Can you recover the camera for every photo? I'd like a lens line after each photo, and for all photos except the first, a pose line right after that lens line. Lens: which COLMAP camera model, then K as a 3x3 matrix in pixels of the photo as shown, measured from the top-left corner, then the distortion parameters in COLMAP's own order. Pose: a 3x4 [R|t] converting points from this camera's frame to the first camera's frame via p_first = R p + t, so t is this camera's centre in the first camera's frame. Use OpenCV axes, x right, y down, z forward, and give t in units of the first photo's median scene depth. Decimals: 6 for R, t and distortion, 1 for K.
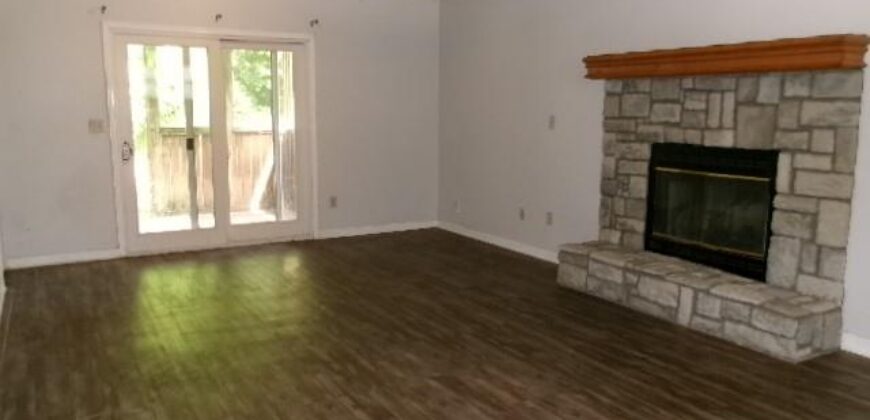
lens RADIAL K [[674.8, 0, 435.0], [0, 674.8, 210.0], [0, 0, 1]] dist [0.006322, 0.005928]
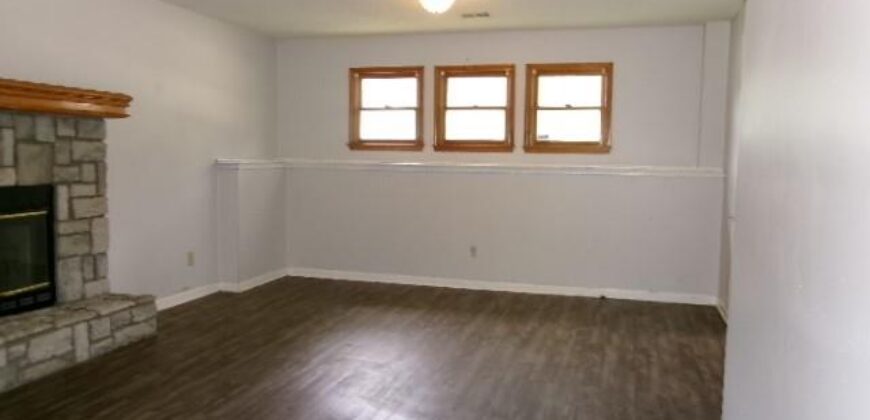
lens RADIAL K [[674.8, 0, 435.0], [0, 674.8, 210.0], [0, 0, 1]] dist [0.006322, 0.005928]
pose [[-0.690182, -0.077391, 0.719486, -0.745222], [0.089079, 0.977616, 0.190608, -0.206698], [-0.718132, 0.195645, -0.667839, 1.329144]]
